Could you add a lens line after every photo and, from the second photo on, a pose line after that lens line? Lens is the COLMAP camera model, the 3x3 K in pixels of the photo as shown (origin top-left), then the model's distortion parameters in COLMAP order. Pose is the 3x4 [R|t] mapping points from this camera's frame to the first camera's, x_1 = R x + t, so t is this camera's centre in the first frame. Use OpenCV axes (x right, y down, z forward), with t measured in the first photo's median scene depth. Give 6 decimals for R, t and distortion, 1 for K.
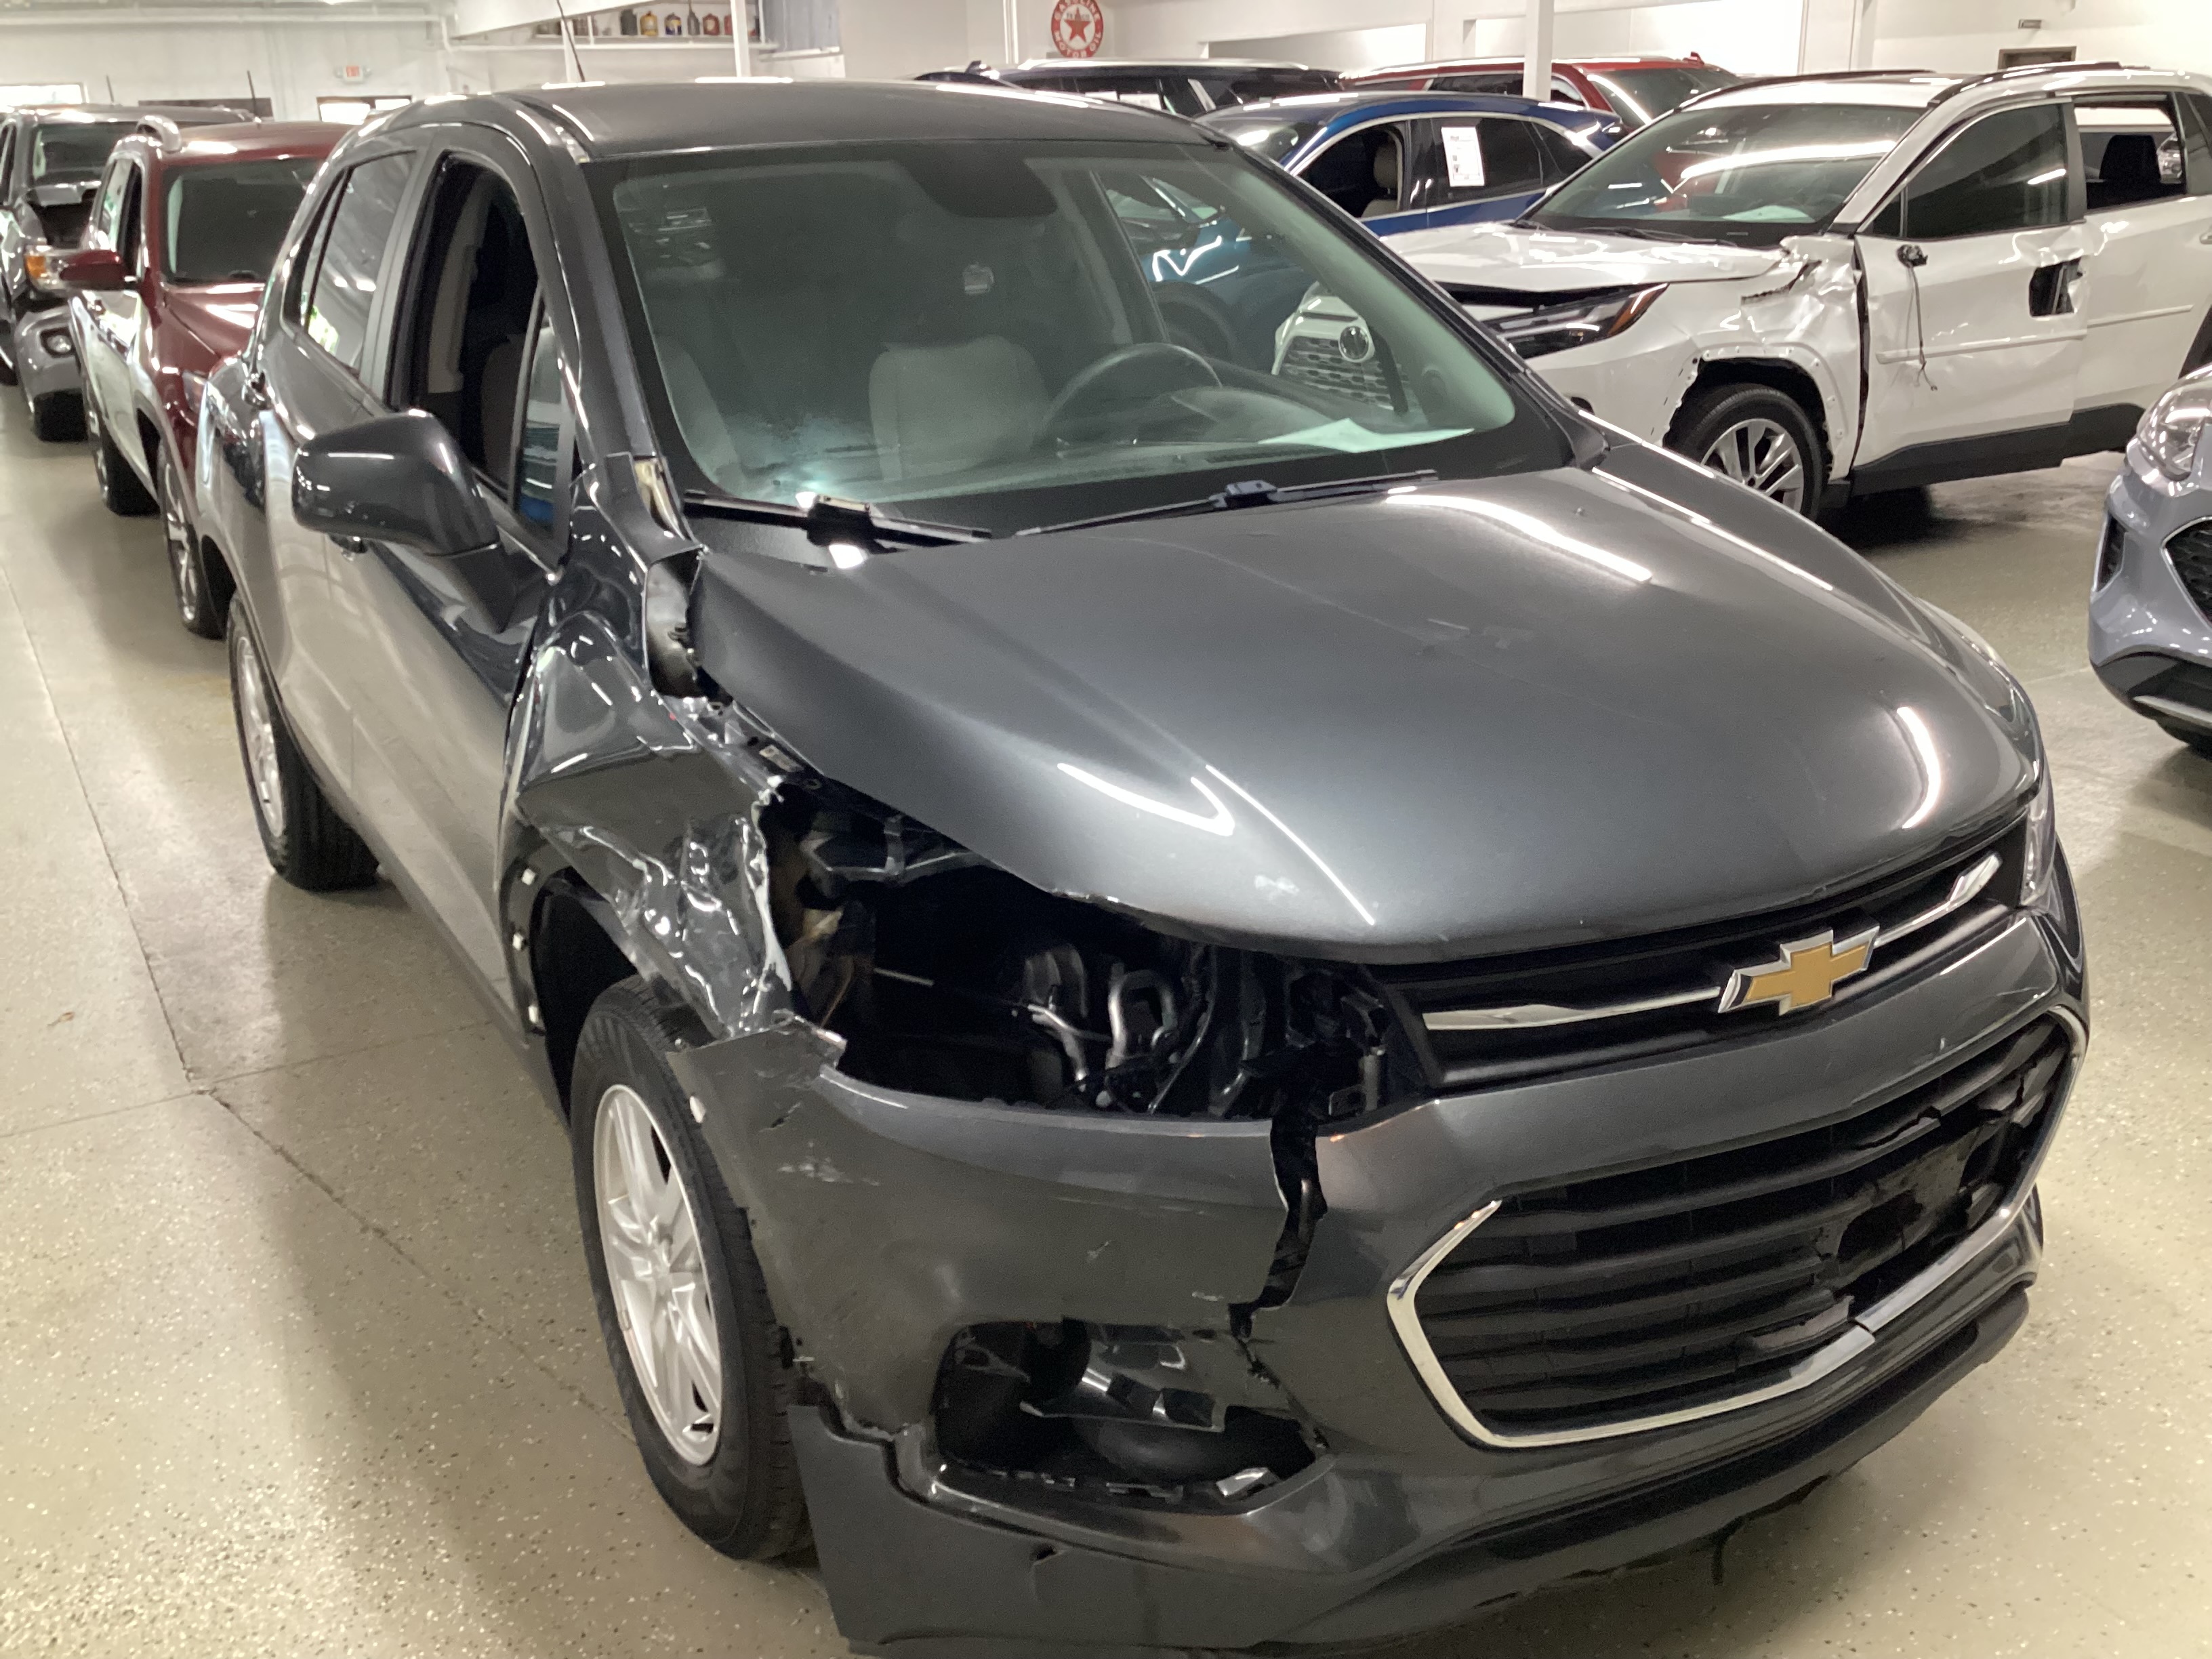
lens RADIAL K [[2011.0, 0, 1106.0], [0, 2011.0, 829.5], [0, 0, 1]] dist [0.111195, -0.255057]
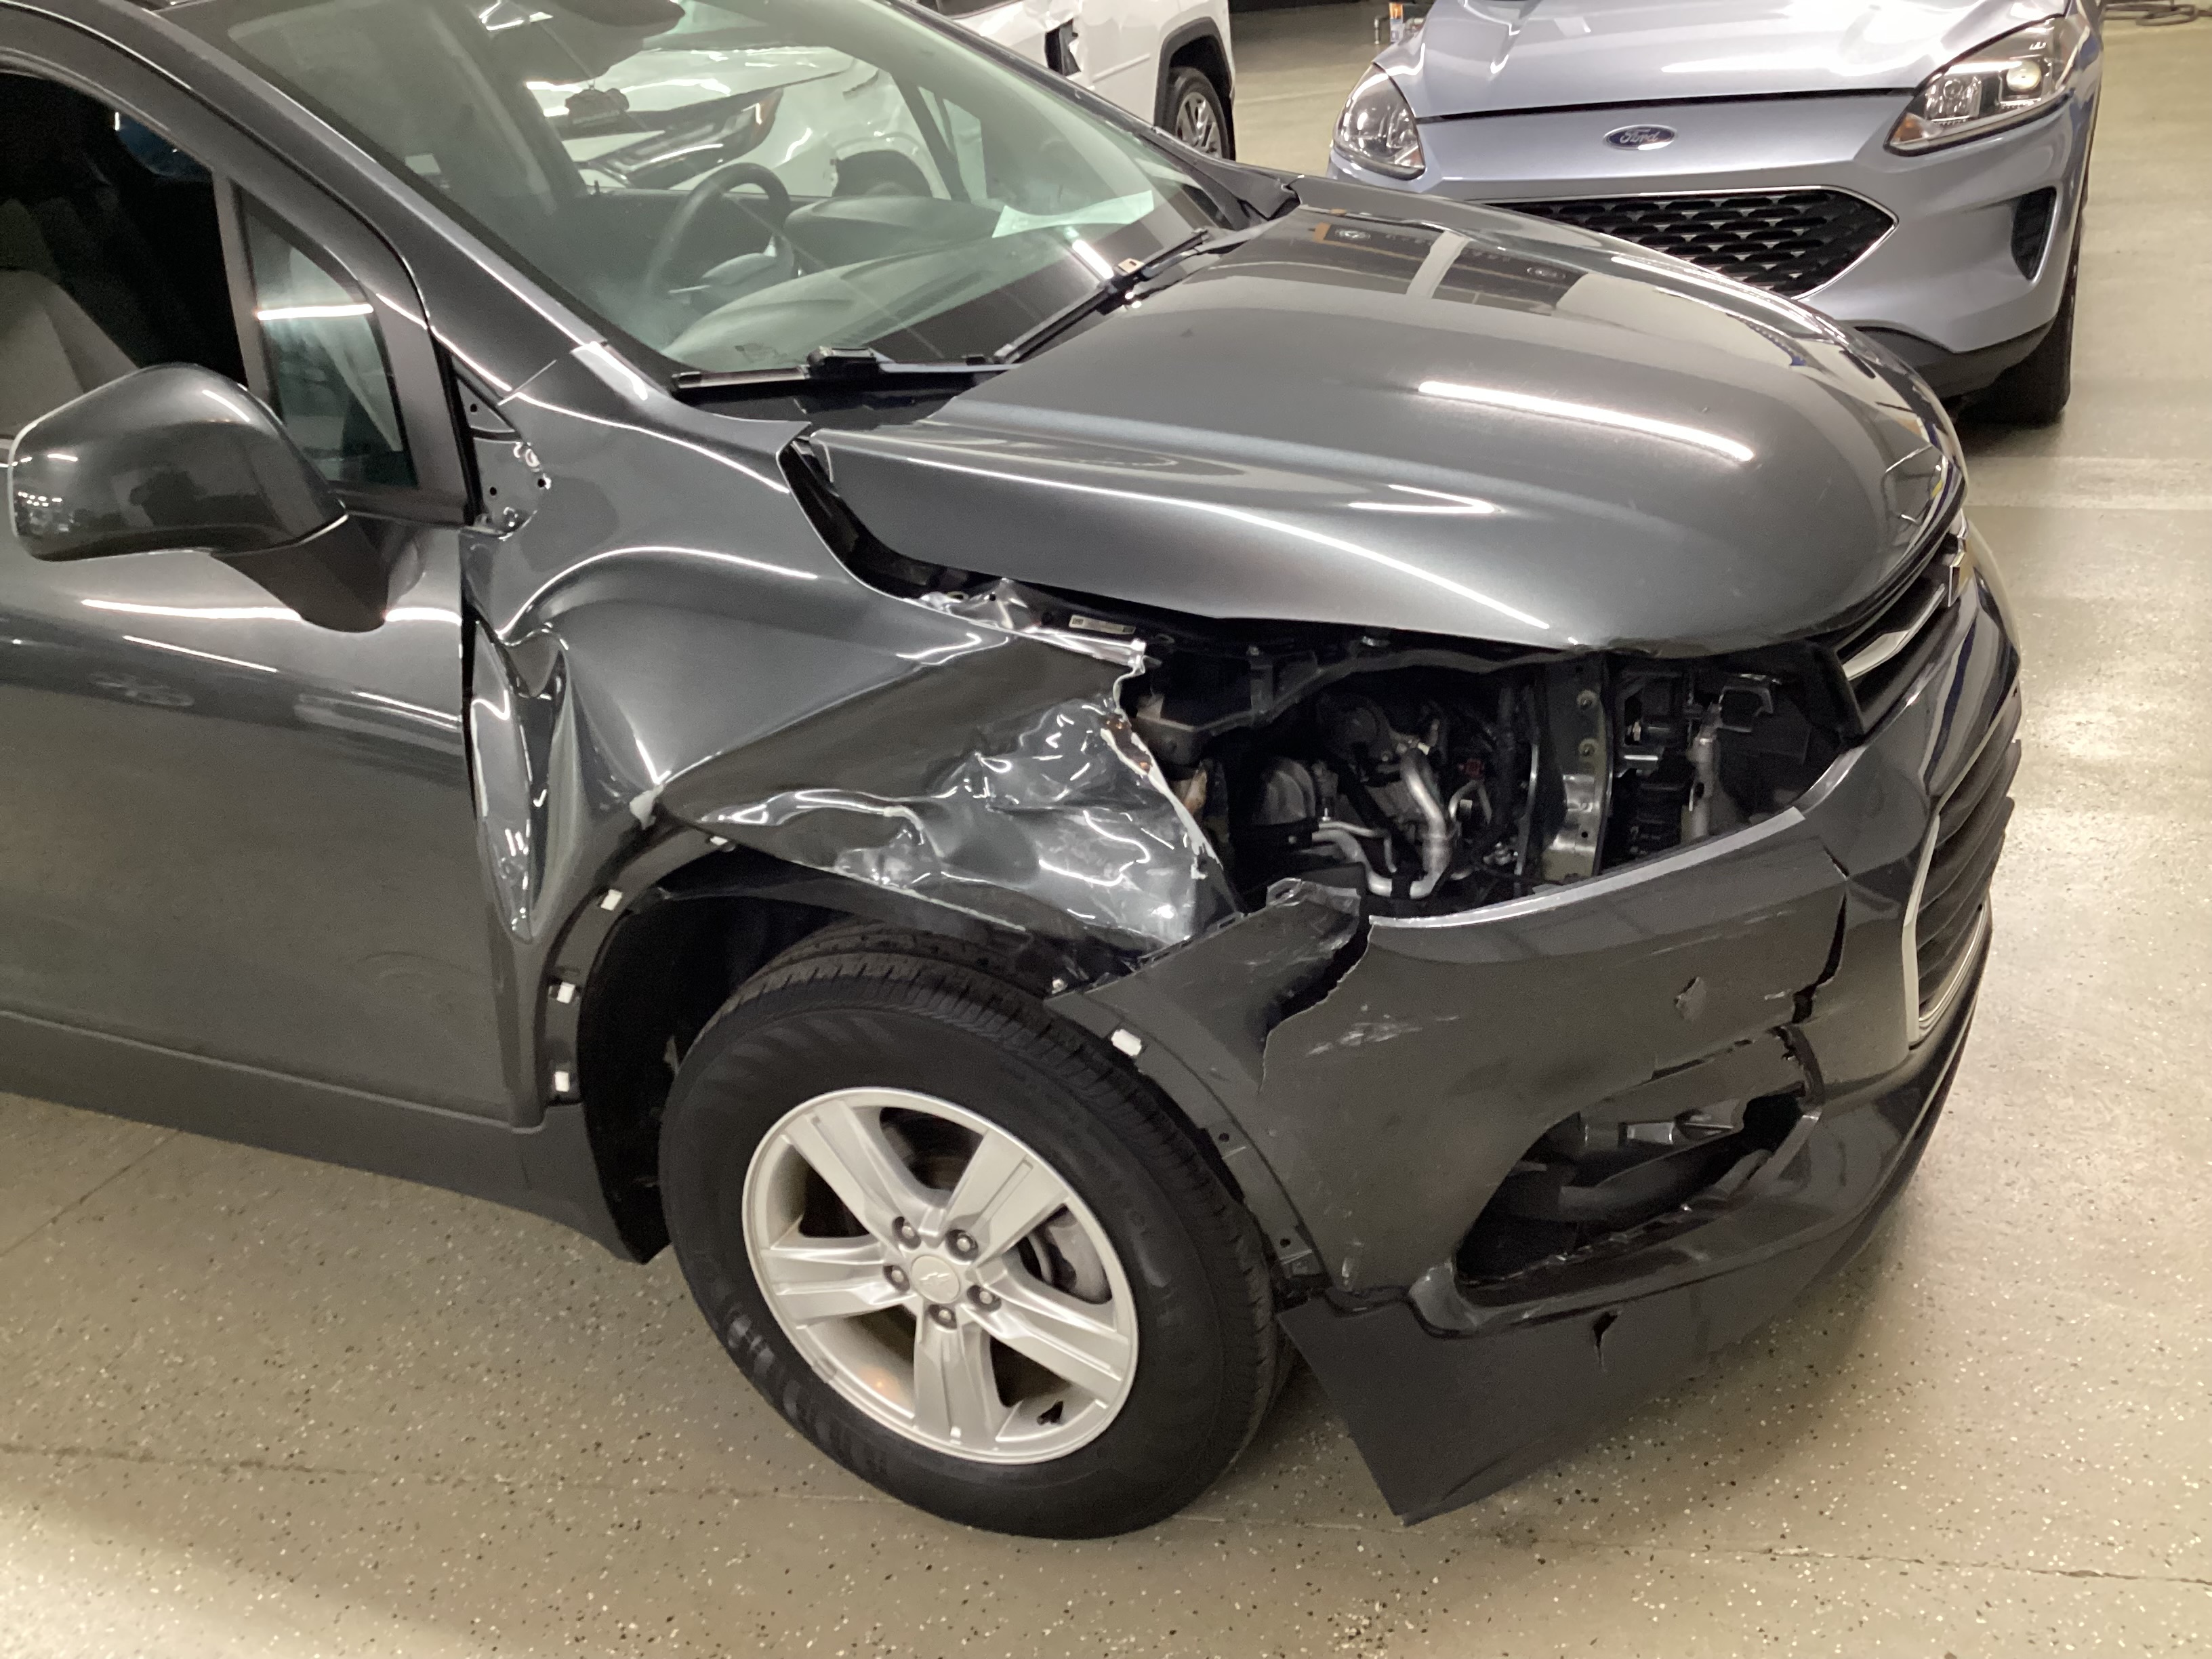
lens RADIAL K [[2011.0, 0, 1106.0], [0, 2011.0, 829.5], [0, 0, 1]] dist [0.111195, -0.255057]
pose [[0.811600, -0.310738, 0.494720, -0.446736], [0.277320, 0.950240, 0.141904, -0.053765], [-0.514198, 0.022027, 0.857389, 0.193521]]
